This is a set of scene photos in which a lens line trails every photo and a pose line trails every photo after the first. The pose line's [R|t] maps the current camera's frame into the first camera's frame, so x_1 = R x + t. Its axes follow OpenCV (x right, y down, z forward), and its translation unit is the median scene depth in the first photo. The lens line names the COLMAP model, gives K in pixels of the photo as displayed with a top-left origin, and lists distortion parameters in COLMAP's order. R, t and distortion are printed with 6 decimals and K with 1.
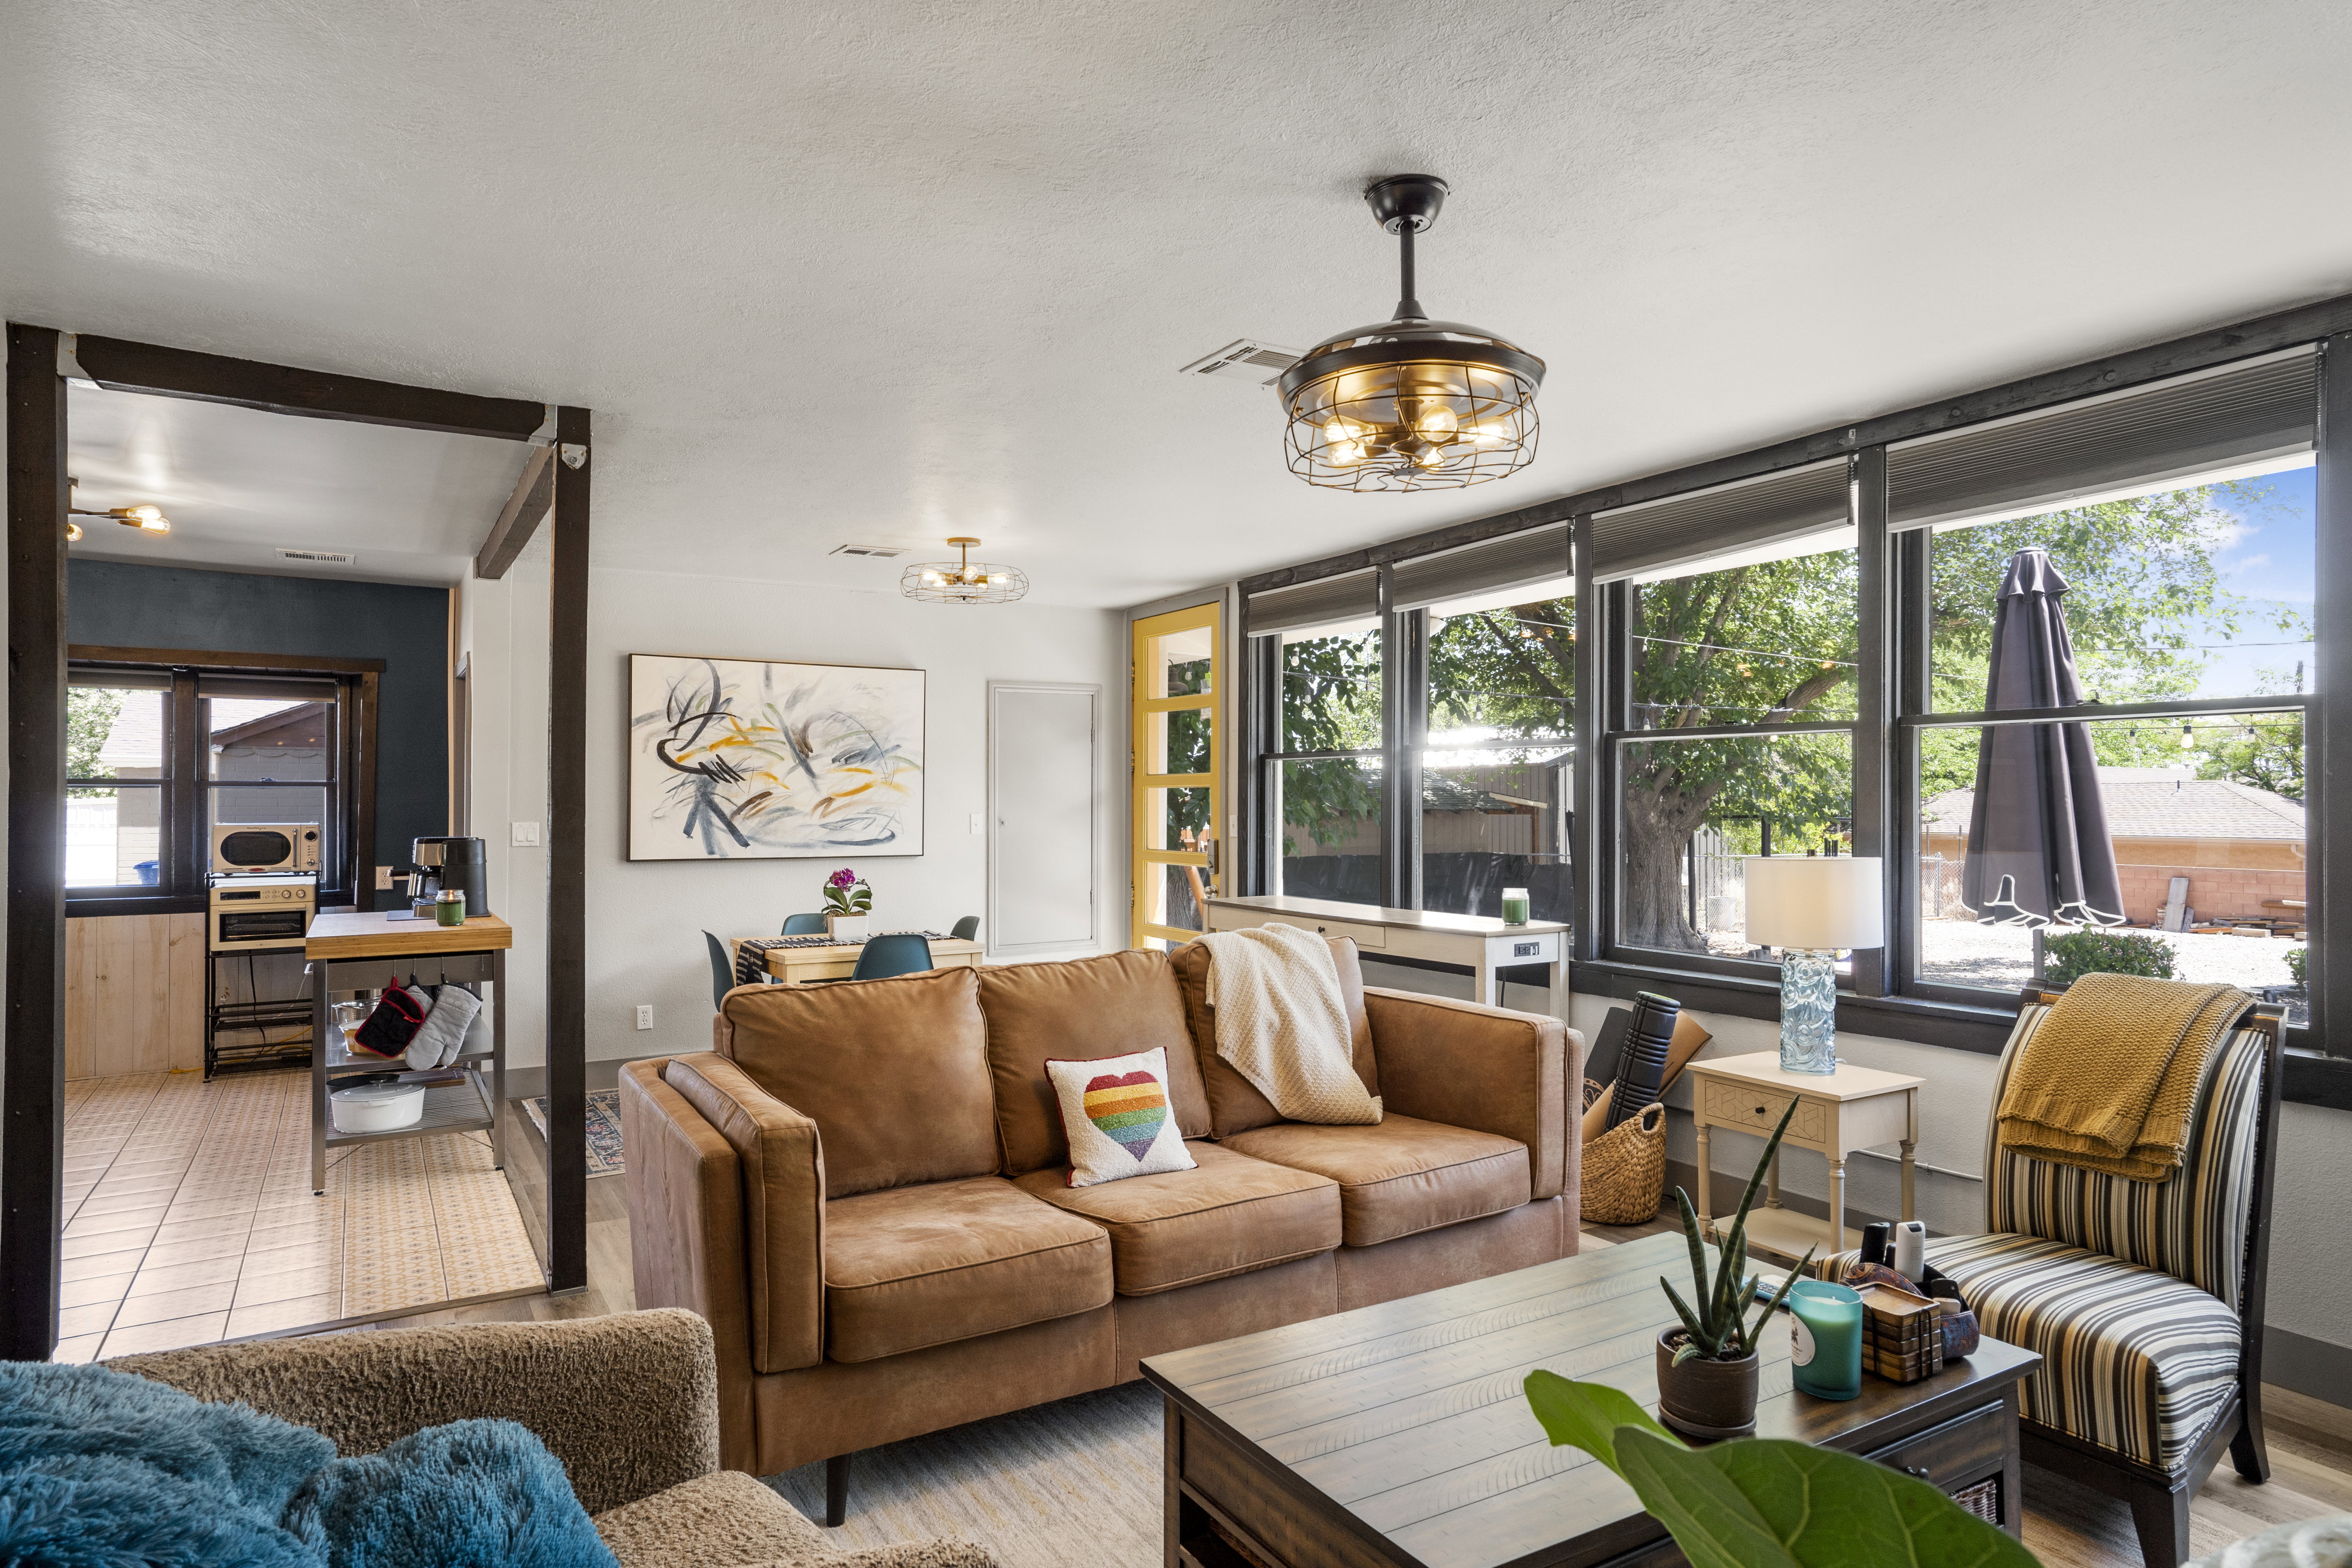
lens RADIAL K [[1382.4, 0, 1179.4], [0, 1382.4, 794.5], [0, 0, 1]] dist [-0.014455, 0.002220]
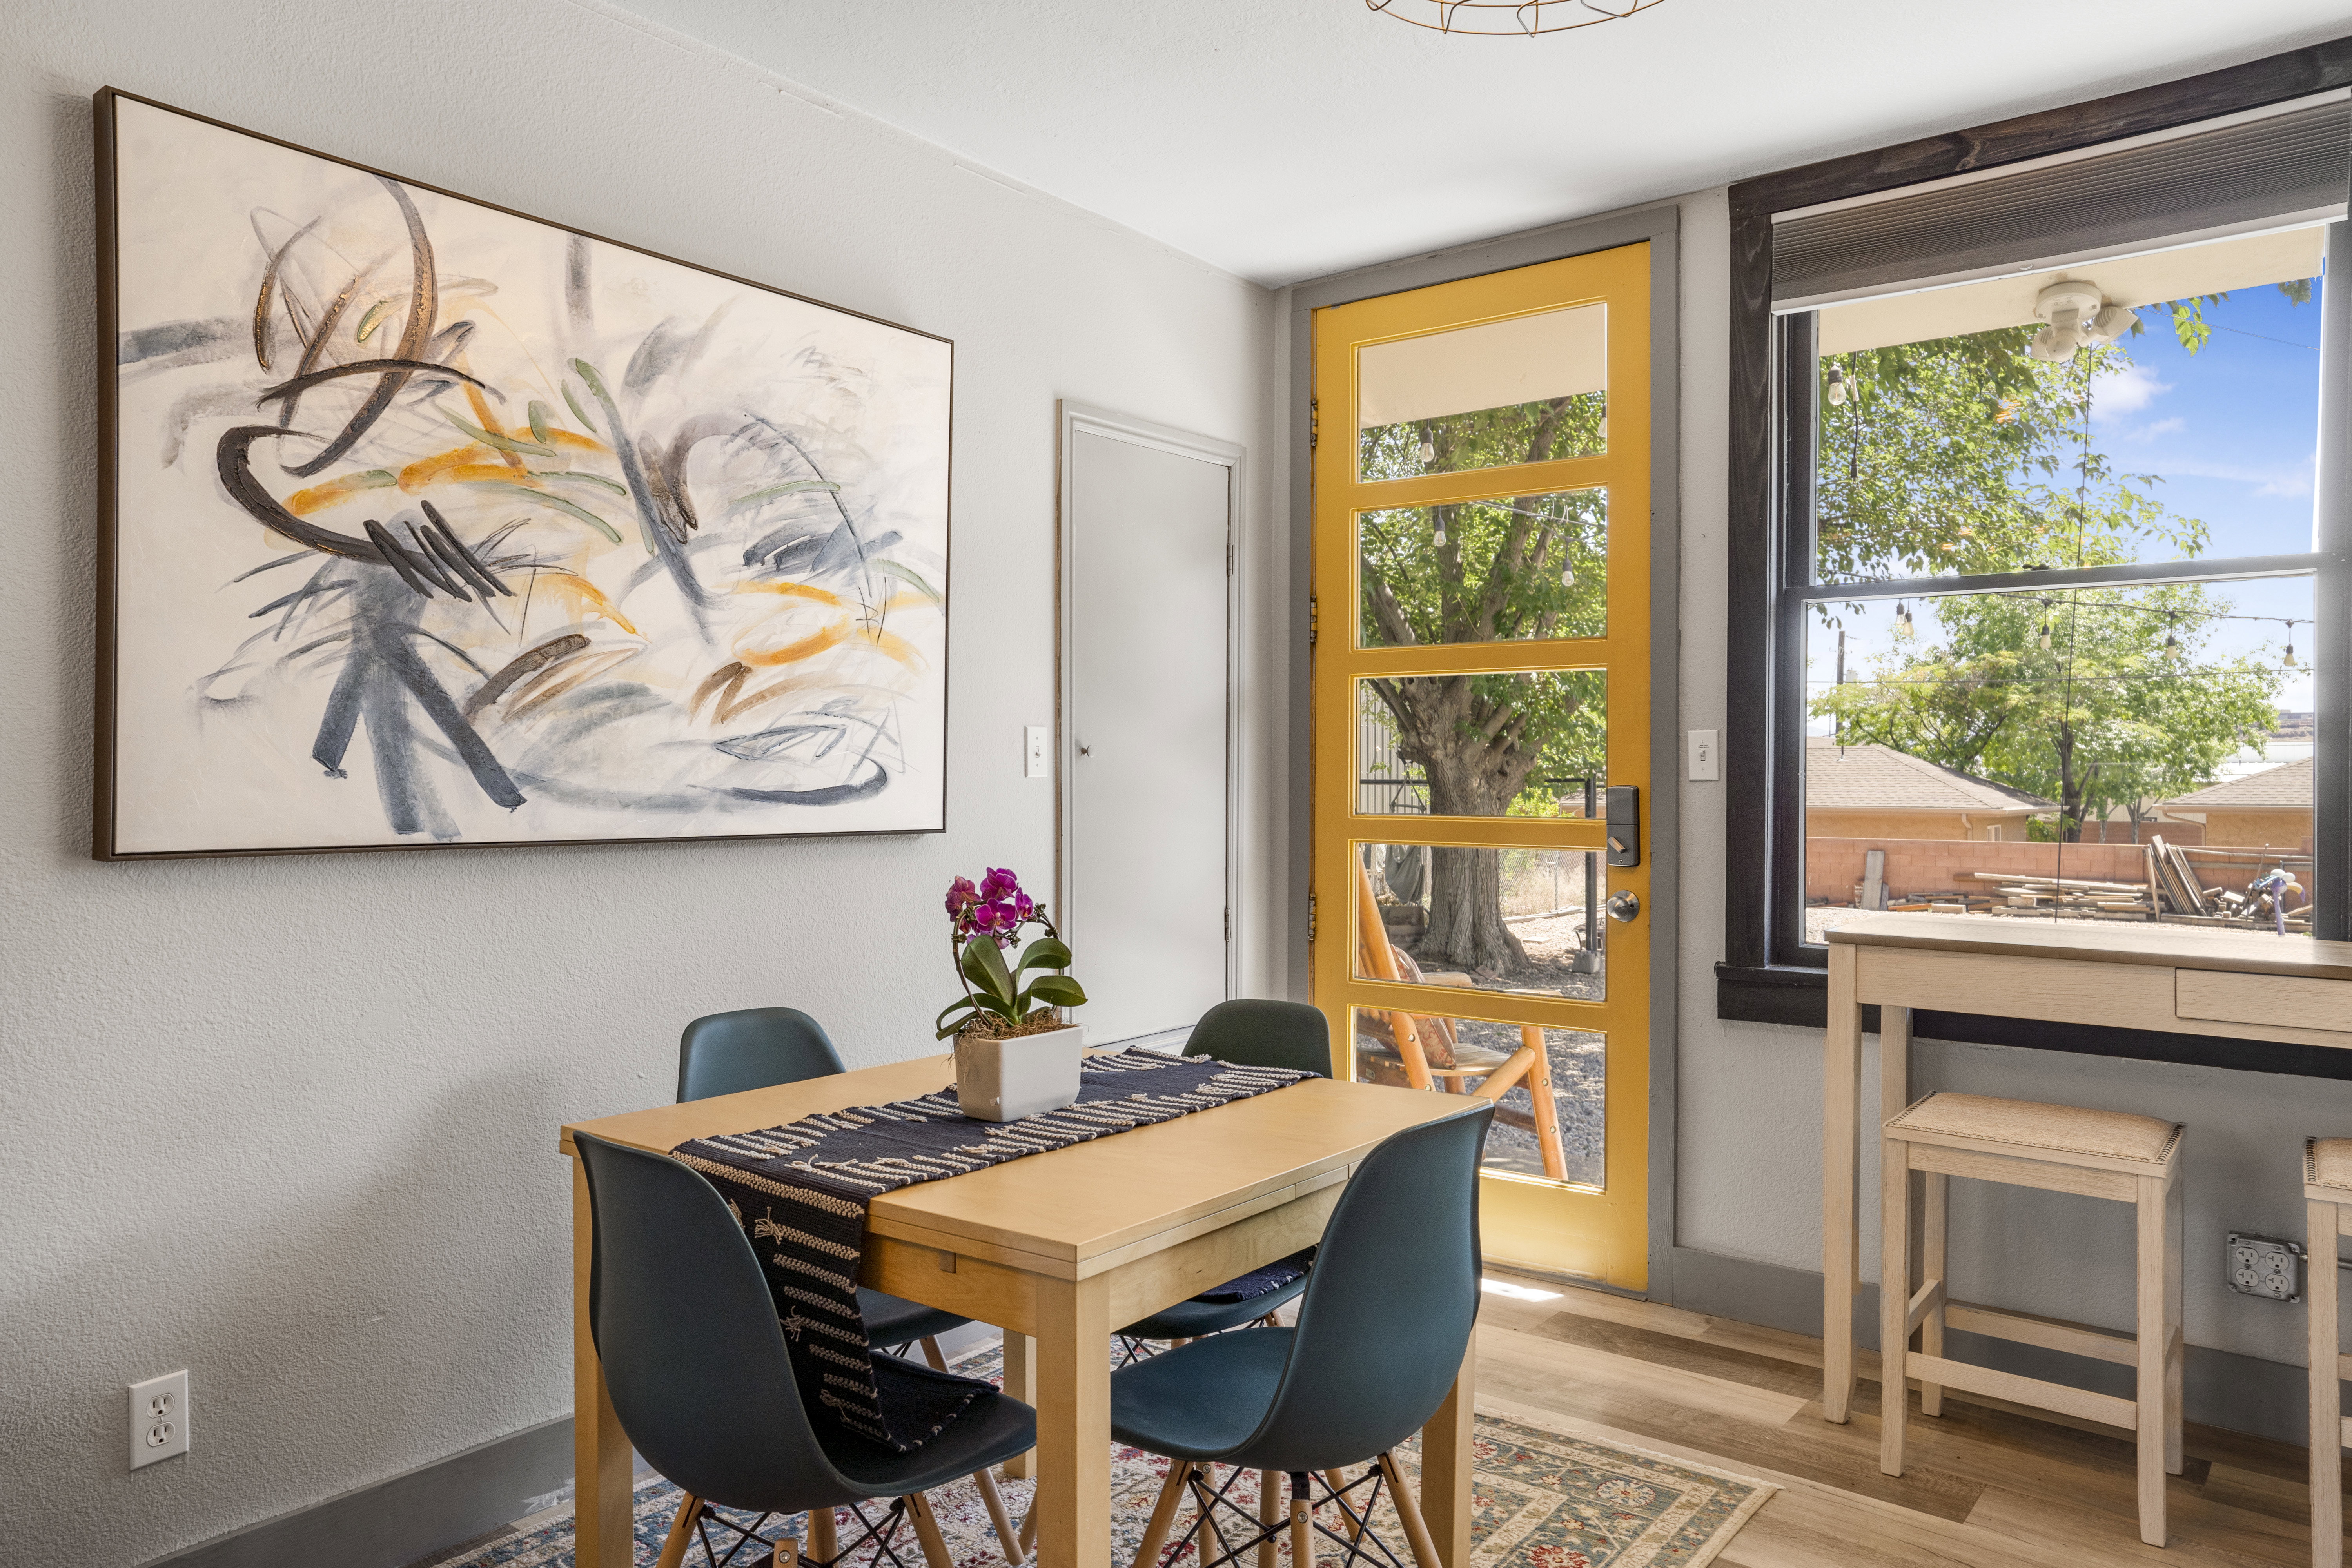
lens RADIAL K [[1594.3, 0, 1172.1], [0, 1594.3, 772.7], [0, 0, 1]] dist [-0.005197, 0.009513]
pose [[0.932741, 0.001676, 0.360543, -0.300389], [-0.002106, 0.999997, 0.000799, 0.029163], [-0.360541, -0.001505, 0.932742, 0.599564]]
